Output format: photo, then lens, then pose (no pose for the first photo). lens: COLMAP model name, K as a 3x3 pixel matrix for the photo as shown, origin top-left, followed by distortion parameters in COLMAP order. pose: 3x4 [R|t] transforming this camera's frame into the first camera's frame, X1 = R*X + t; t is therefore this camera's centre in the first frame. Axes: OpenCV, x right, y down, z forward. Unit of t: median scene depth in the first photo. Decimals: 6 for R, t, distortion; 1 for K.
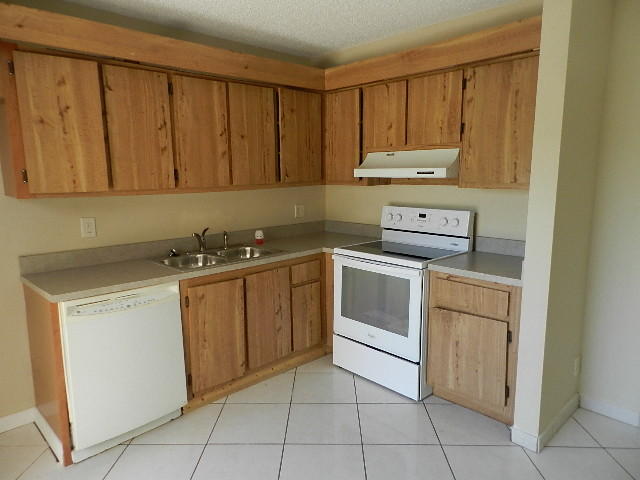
lens RADIAL K [[434.5, 0, 320.0], [0, 434.5, 240.0], [0, 0, 1]] dist [0.029278, -0.002436]
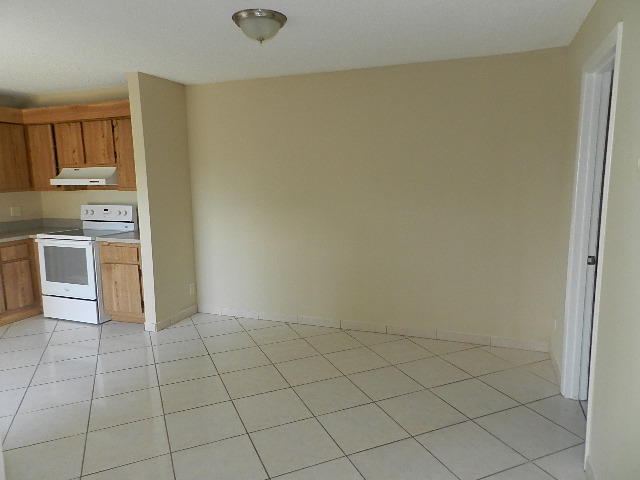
lens RADIAL K [[434.5, 0, 320.0], [0, 434.5, 240.0], [0, 0, 1]] dist [0.029278, -0.002436]
pose [[0.907784, -0.062357, 0.414777, 0.278704], [0.072429, 0.997337, -0.008580, 0.118351], [-0.413138, 0.037831, 0.909882, -0.709434]]
